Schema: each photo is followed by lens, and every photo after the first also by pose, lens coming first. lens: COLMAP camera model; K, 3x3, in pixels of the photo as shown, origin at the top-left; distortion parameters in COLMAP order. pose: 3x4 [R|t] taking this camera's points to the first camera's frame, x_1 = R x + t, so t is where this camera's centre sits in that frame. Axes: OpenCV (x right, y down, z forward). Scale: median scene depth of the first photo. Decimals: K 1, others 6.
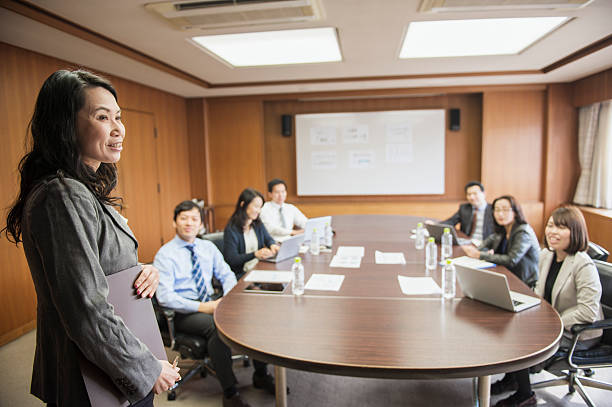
lens RADIAL K [[419.5, 0, 306.0], [0, 419.5, 203.5], [0, 0, 1]] dist [-0.047806, -0.000658]
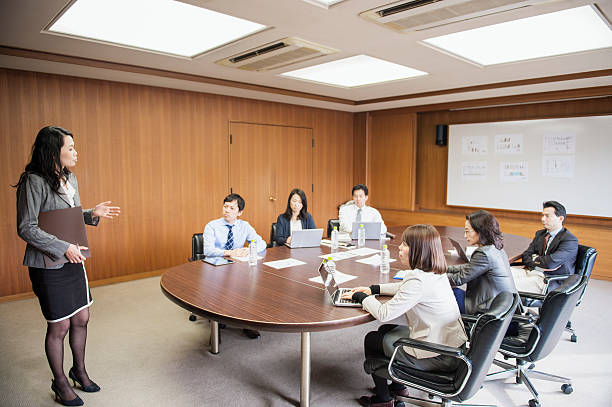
lens RADIAL K [[419.5, 0, 306.0], [0, 419.5, 203.5], [0, 0, 1]] dist [-0.047806, -0.000658]
pose [[0.785557, 0.084927, -0.612933, 0.567552], [-0.092873, 0.995498, 0.018906, -0.018147], [0.611780, 0.042073, 0.789908, 0.015344]]
